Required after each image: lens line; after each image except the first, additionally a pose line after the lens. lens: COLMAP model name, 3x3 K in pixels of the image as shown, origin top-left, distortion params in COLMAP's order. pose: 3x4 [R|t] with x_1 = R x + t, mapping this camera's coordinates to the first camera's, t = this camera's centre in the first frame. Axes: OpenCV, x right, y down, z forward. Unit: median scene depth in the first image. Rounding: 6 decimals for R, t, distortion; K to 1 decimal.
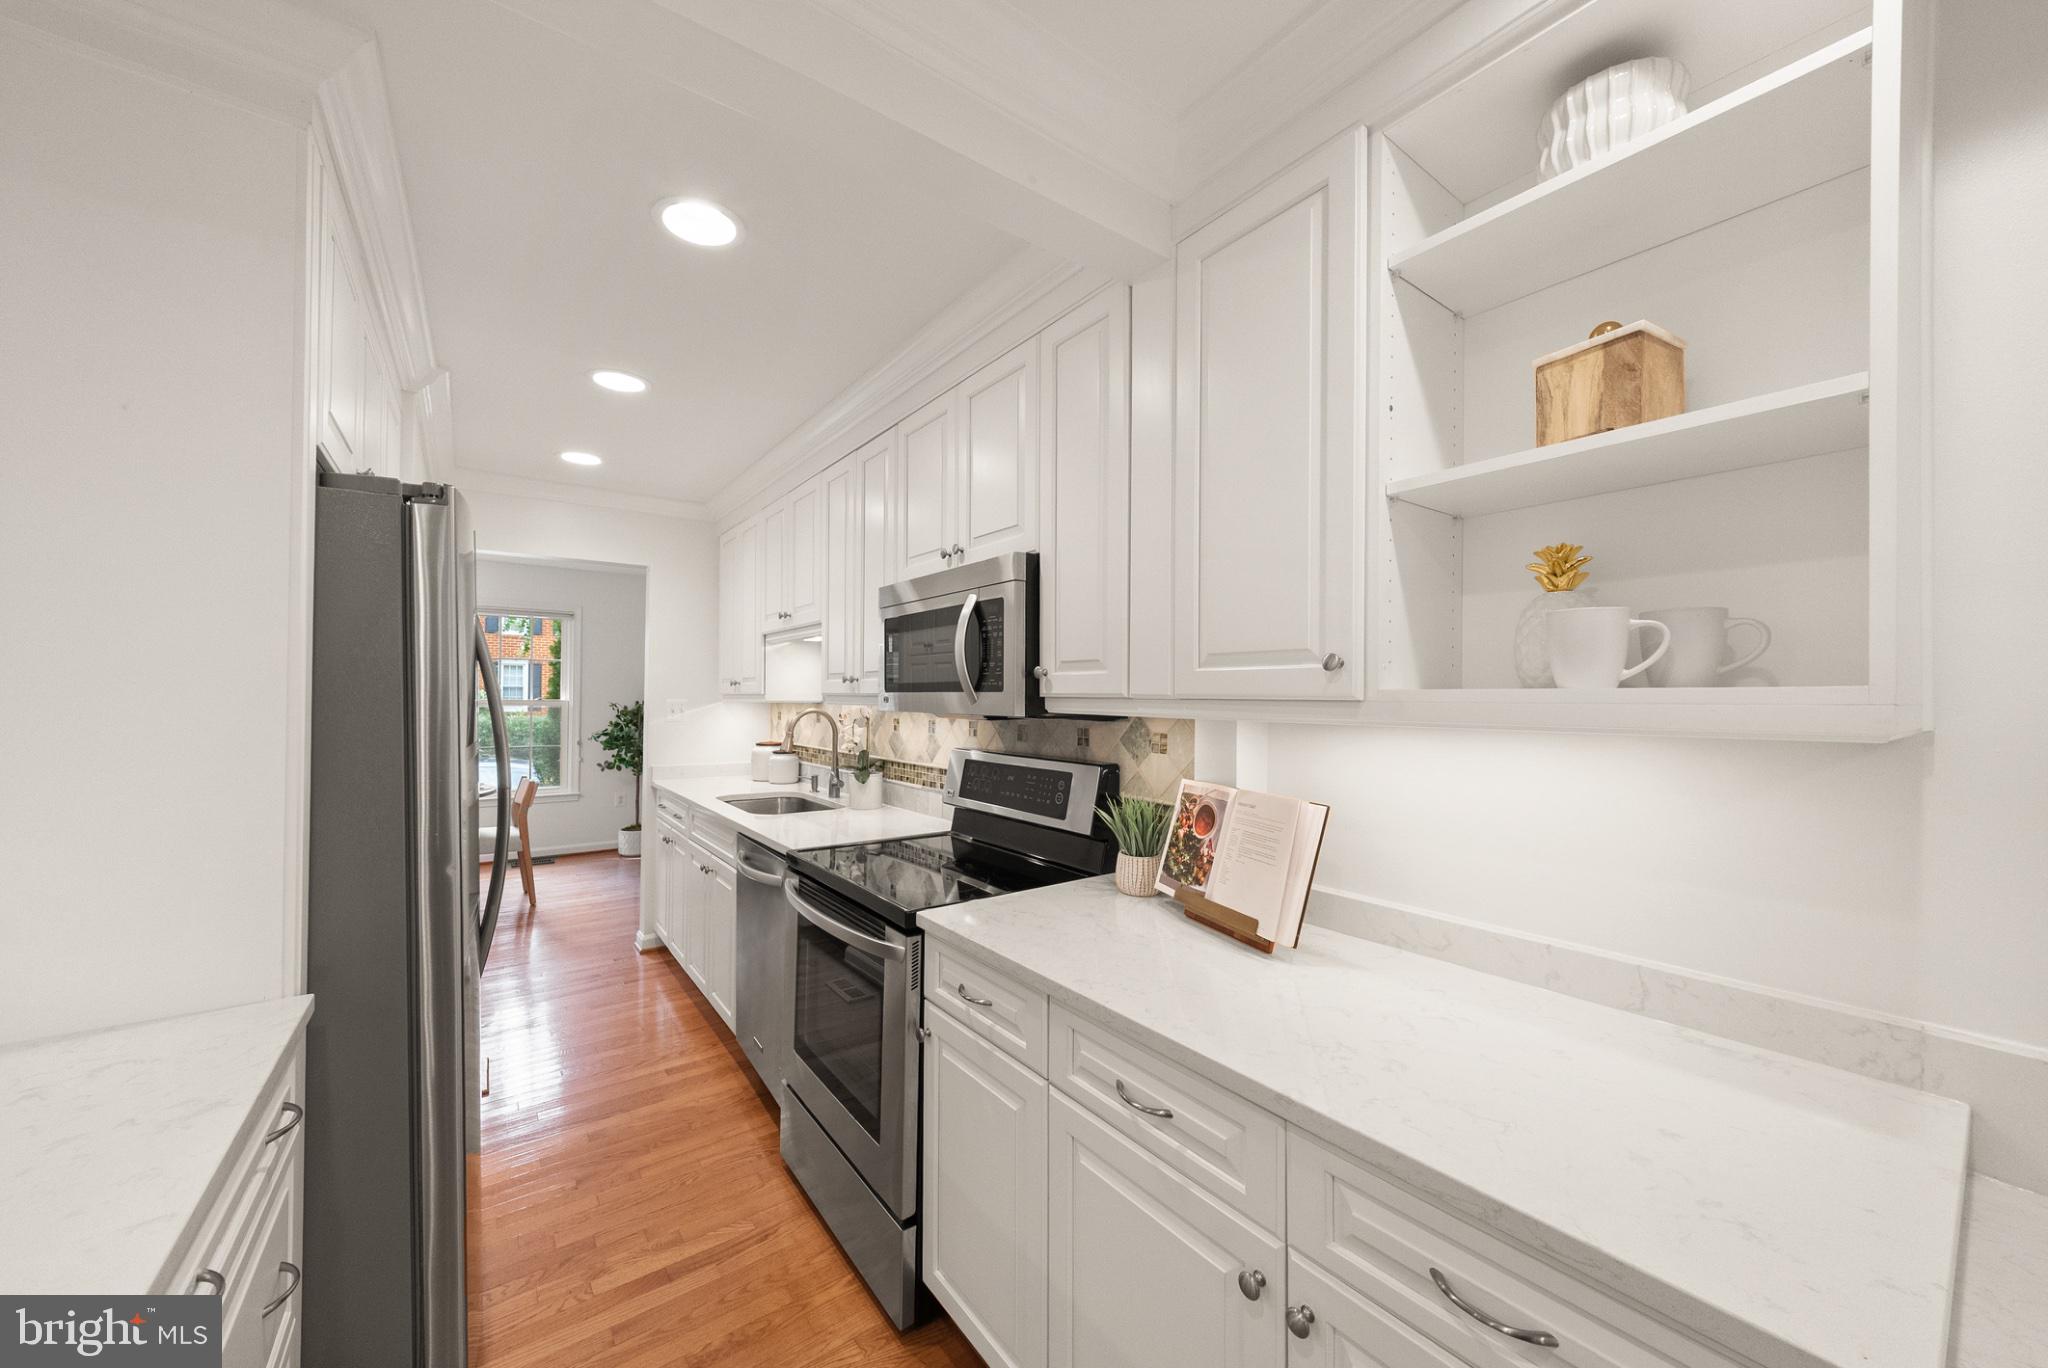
lens RADIAL K [[734.2, 0, 1017.8], [0, 734.2, 692.9], [0, 0, 1]] dist [0.001681, -0.000609]
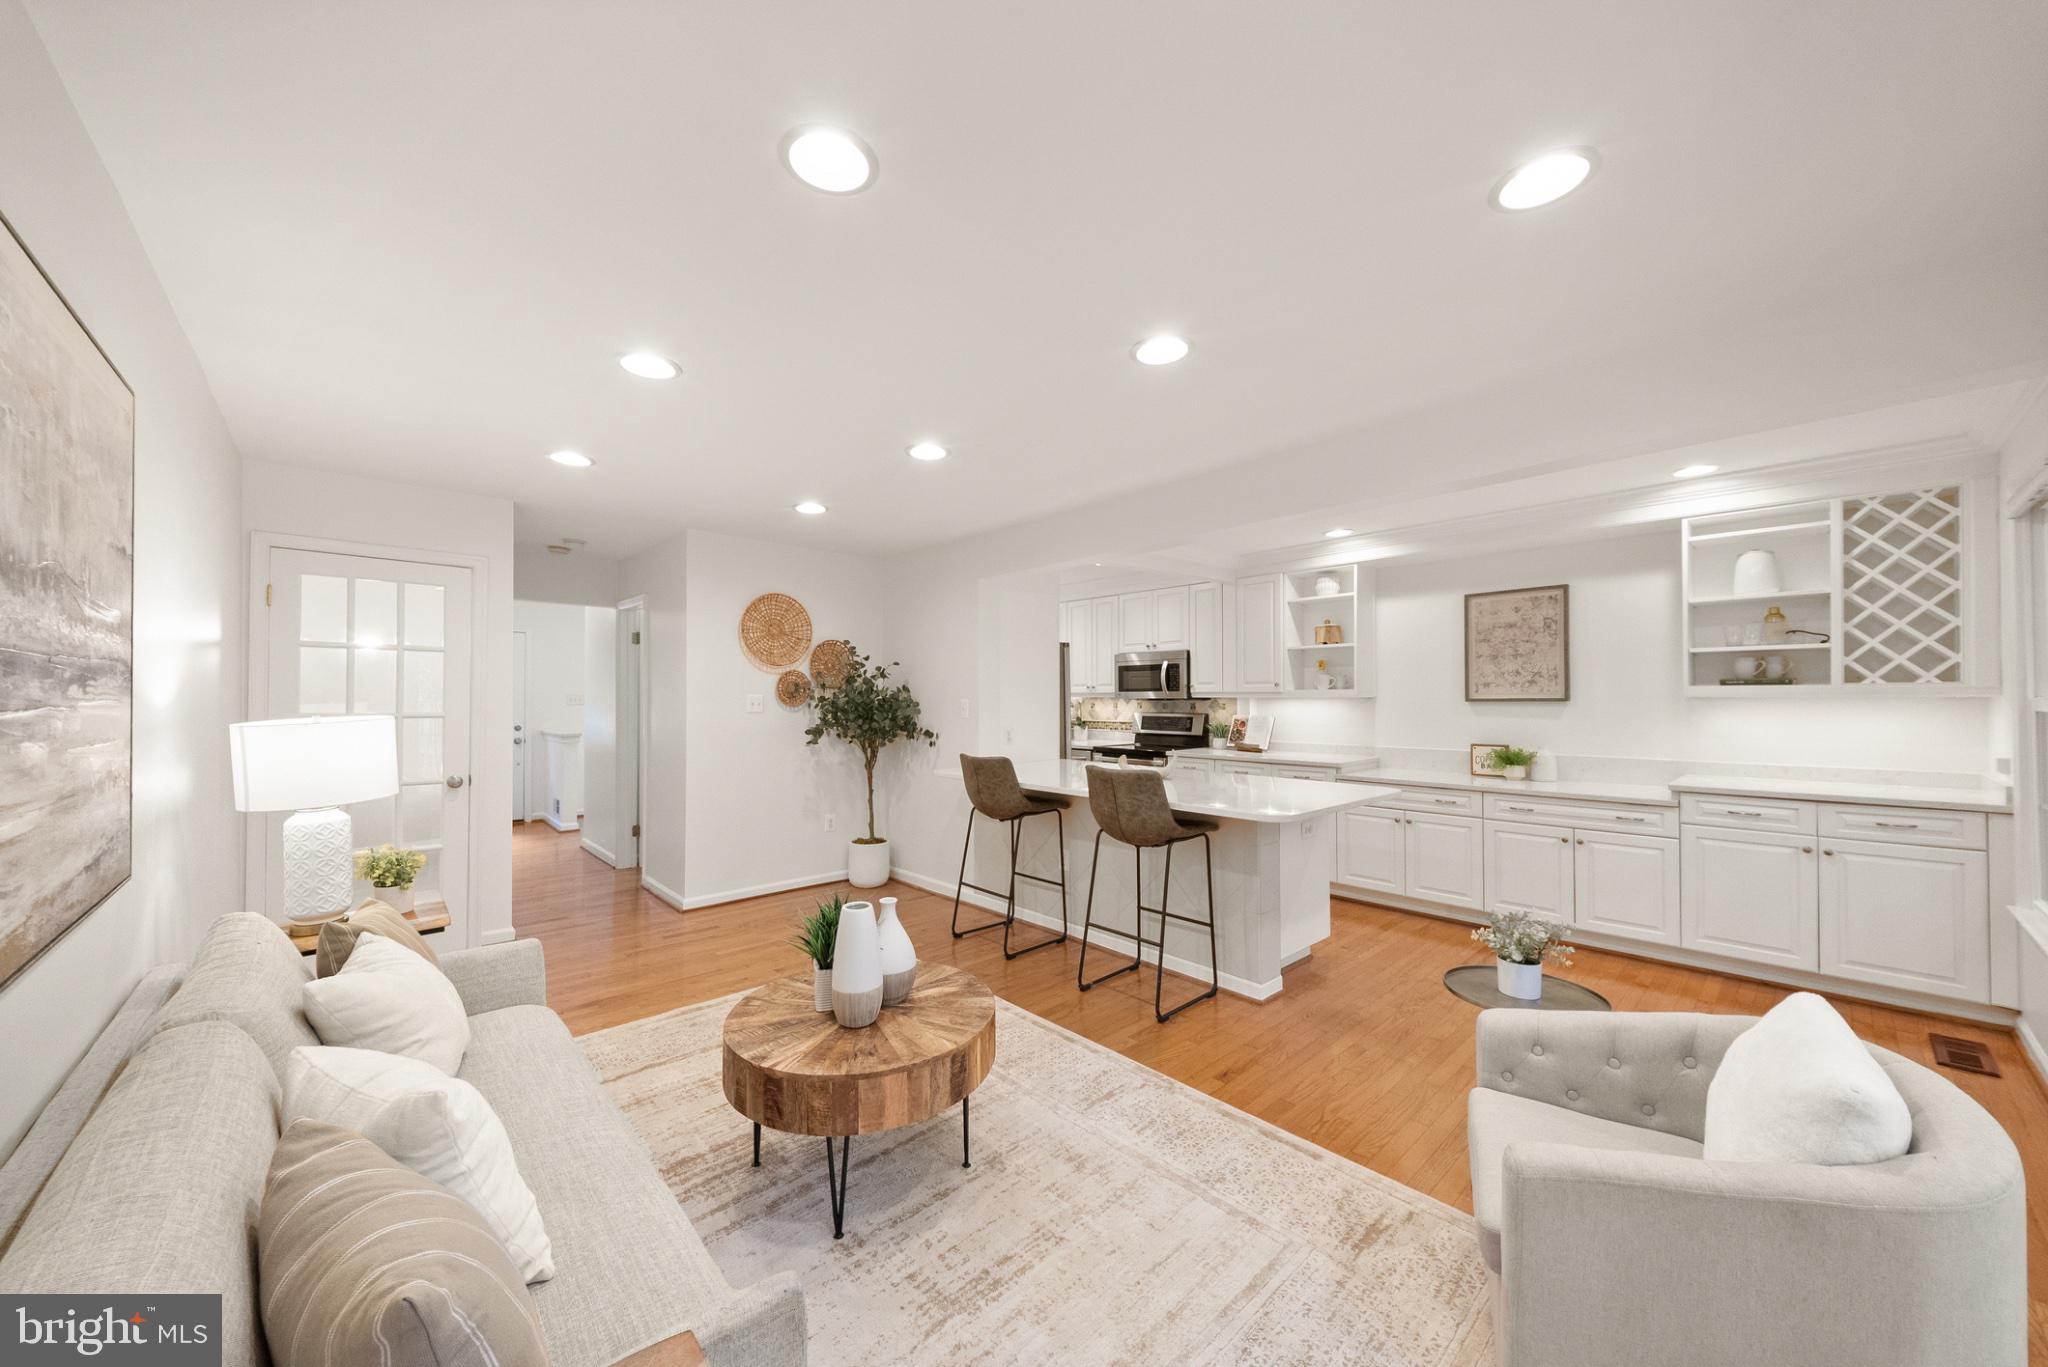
lens RADIAL K [[734.2, 0, 1017.4], [0, 734.2, 697.8], [0, 0, 1]] dist [0.001681, -0.000609]
pose [[0.993185, -0.014199, 0.115680, -1.142245], [0.013231, 0.999871, 0.009124, -0.012562], [-0.115794, -0.007532, 0.993245, -2.249164]]
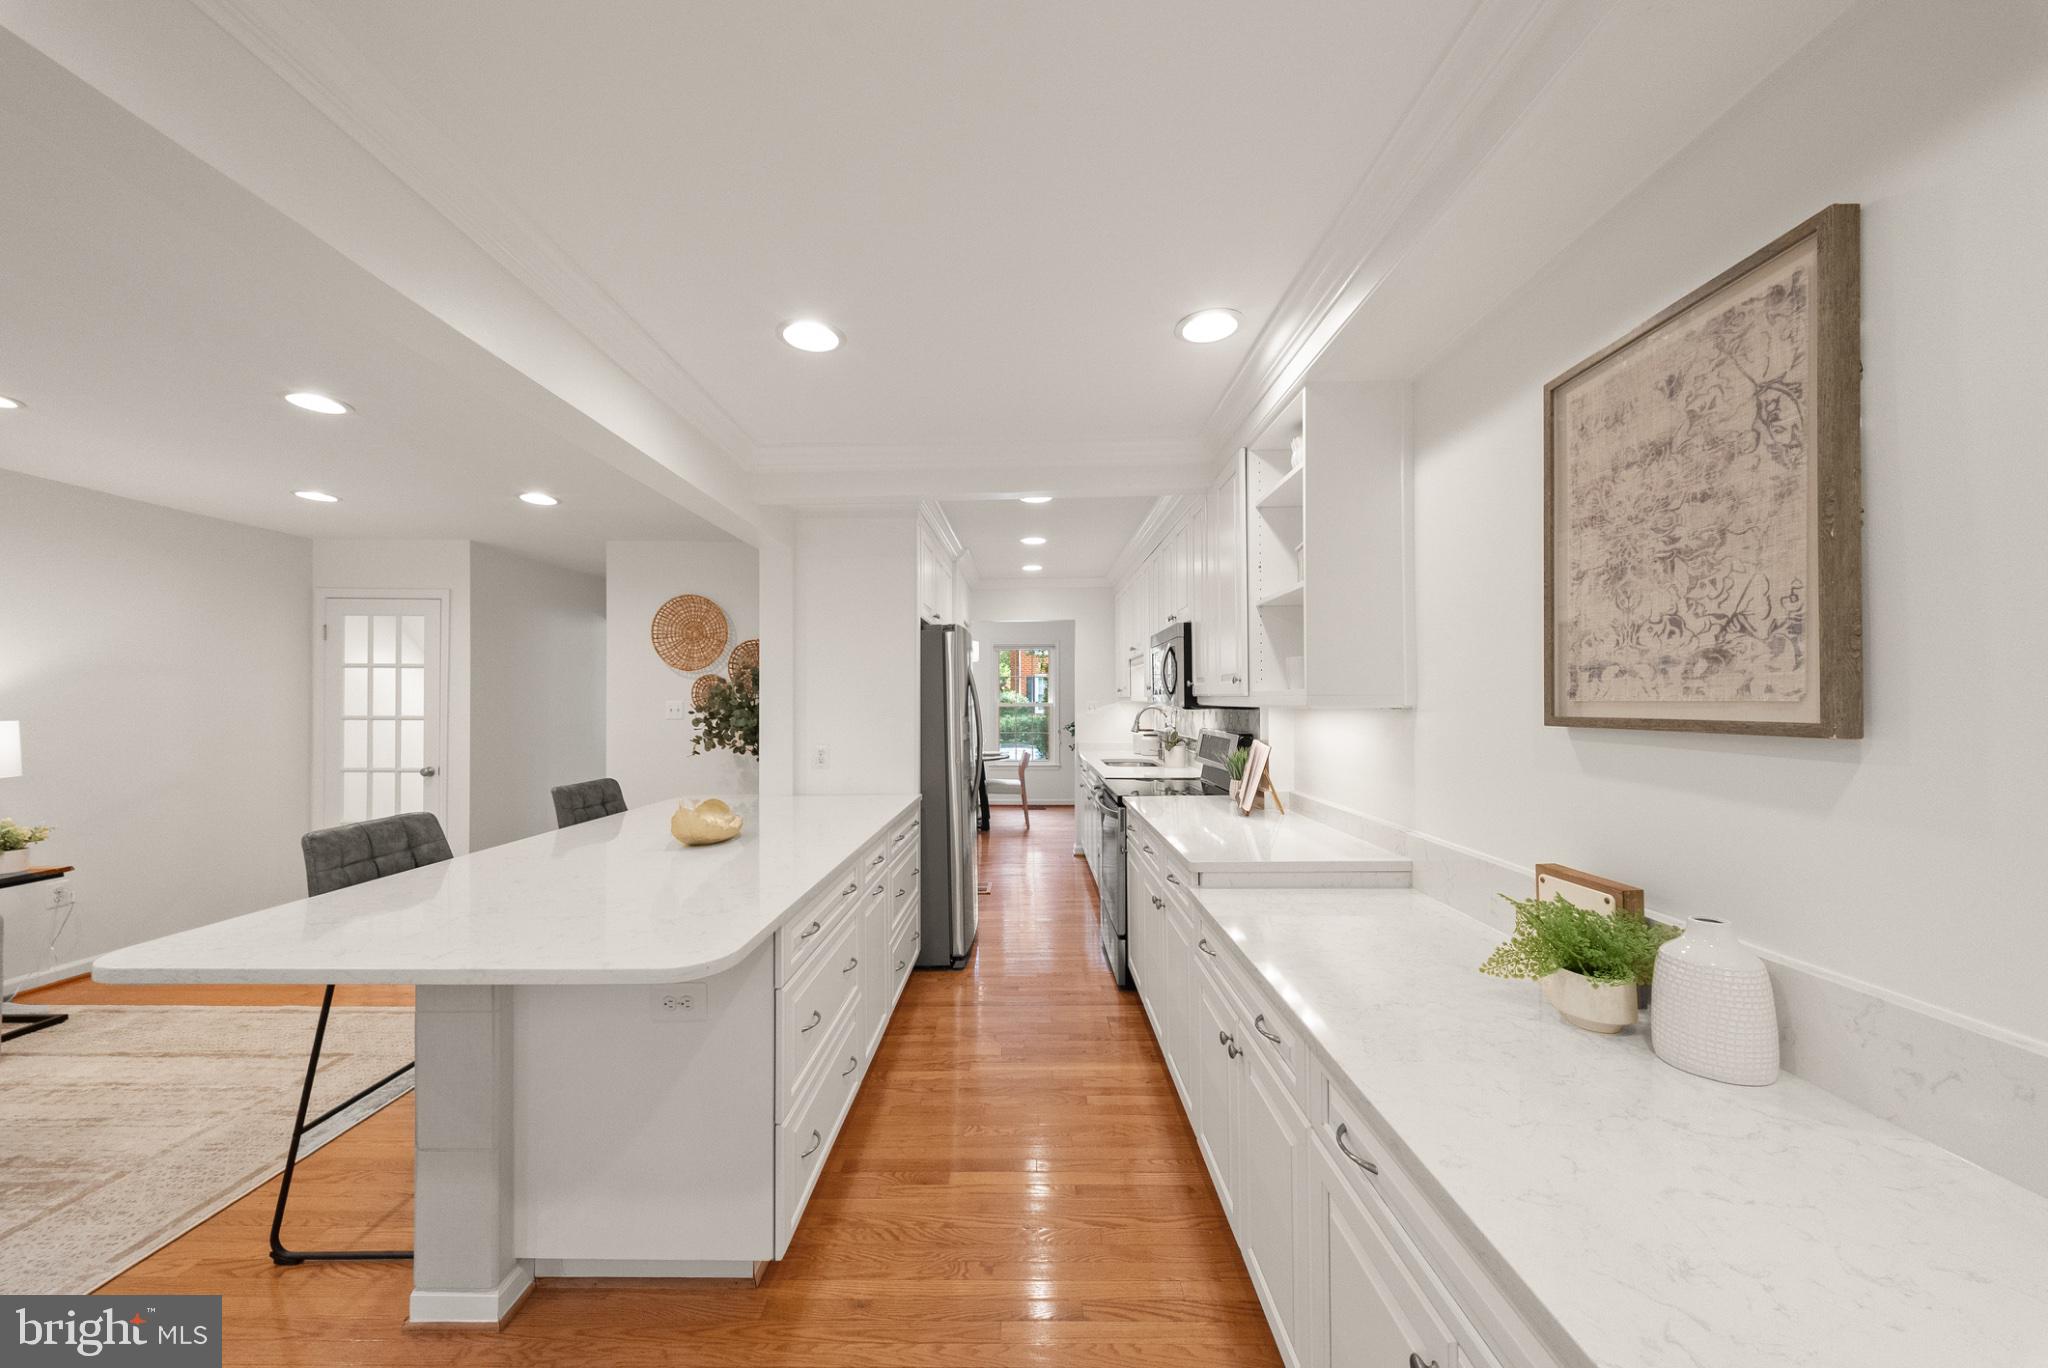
lens RADIAL K [[734.2, 0, 1028.5], [0, 734.2, 690.0], [0, 0, 1]] dist [0.001681, -0.000609]
pose [[0.804307, -0.022025, -0.593805, 0.813938], [0.016666, 0.999756, -0.014508, 0.008615], [0.593980, 0.001773, 0.804478, -0.801172]]
